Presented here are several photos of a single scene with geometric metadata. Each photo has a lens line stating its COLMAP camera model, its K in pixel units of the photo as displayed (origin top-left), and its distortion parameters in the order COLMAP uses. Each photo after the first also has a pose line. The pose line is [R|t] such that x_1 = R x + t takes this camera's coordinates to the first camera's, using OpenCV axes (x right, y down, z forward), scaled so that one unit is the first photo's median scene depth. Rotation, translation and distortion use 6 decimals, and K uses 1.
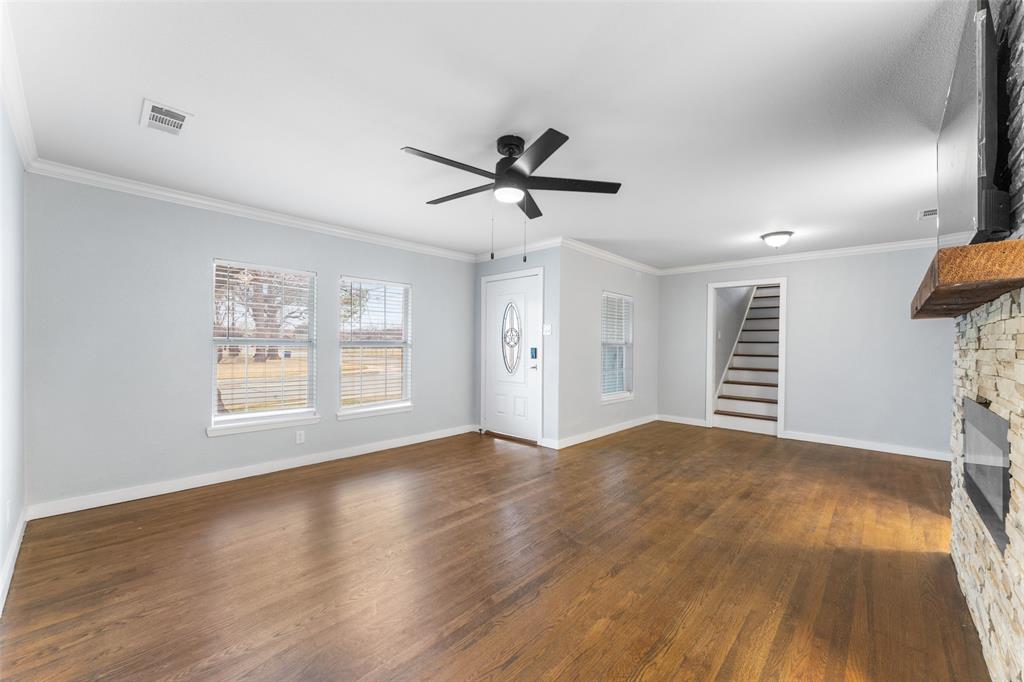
lens RADIAL K [[407.4, 0, 513.7], [0, 407.4, 344.0], [0, 0, 1]] dist [-0.000693, 0.000135]
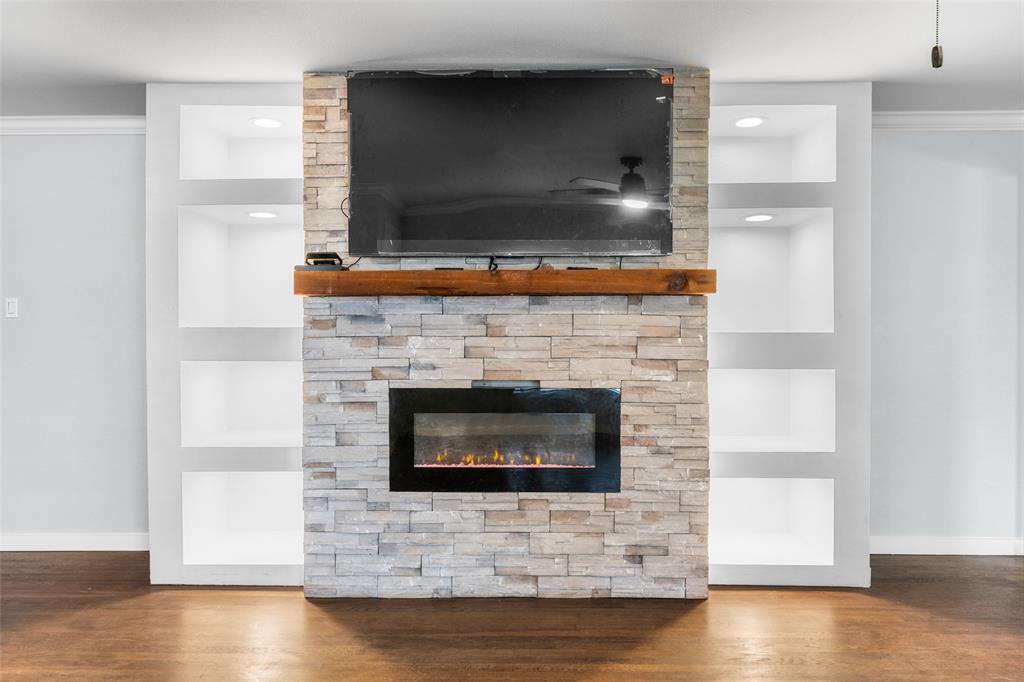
lens RADIAL K [[677.6, 0, 513.8], [0, 677.6, 339.9], [0, 0, 1]] dist [0.002701, -0.003211]
pose [[-0.665040, -0.019751, 0.746547, -0.073850], [-0.009241, 0.999791, 0.018220, -0.003072], [-0.746751, 0.005218, -0.665083, 0.773599]]
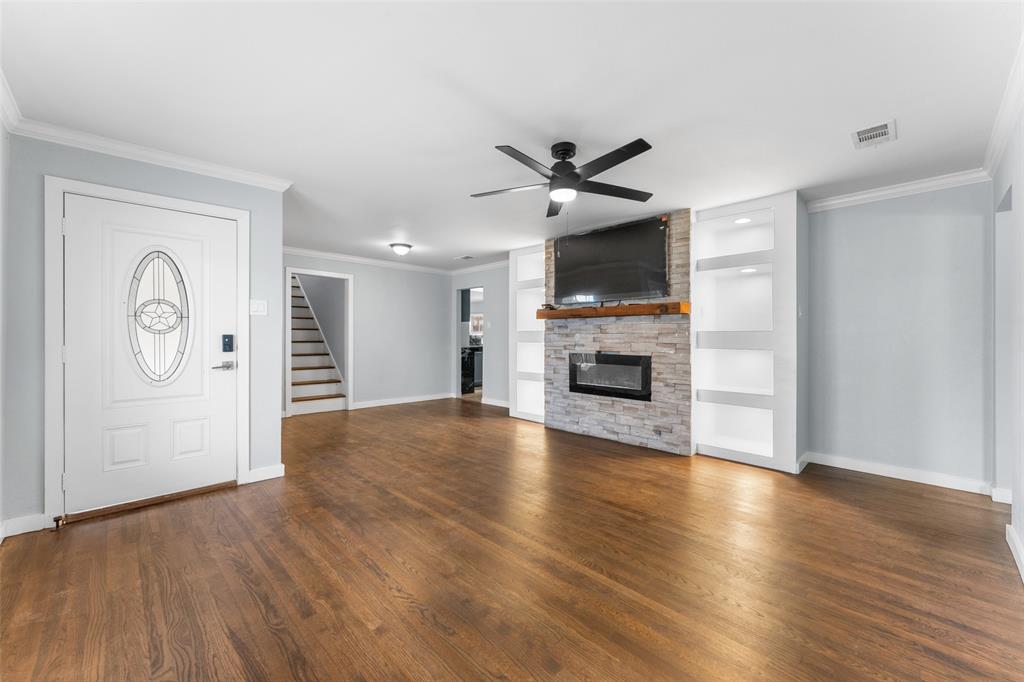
lens RADIAL K [[407.4, 0, 506.7], [0, 407.4, 338.0], [0, 0, 1]] dist [-0.000693, 0.000135]
pose [[0.061458, -0.012996, 0.998025, -0.551108], [-0.004058, 0.999904, 0.013270, 0.004522], [-0.998101, -0.004866, 0.061400, 0.531981]]
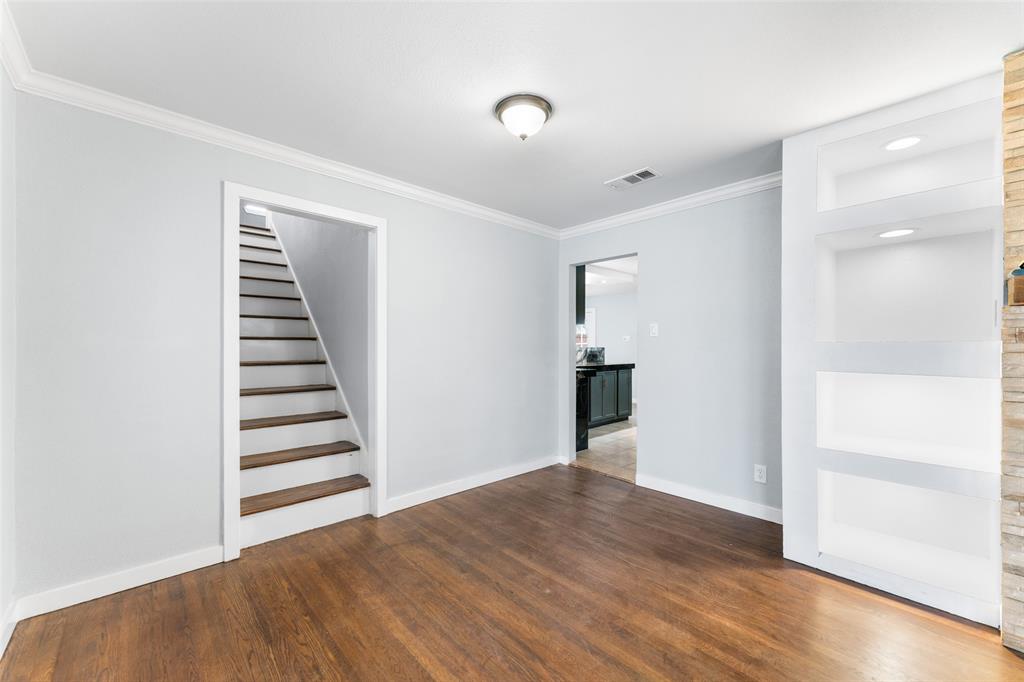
lens RADIAL K [[407.4, 0, 506.0], [0, 407.4, 345.5], [0, 0, 1]] dist [-0.000693, 0.000135]
pose [[0.091191, -0.010628, 0.995777, 0.155158], [-0.001645, 0.999940, 0.010823, -0.000556], [-0.995832, -0.002625, 0.091168, 0.879812]]
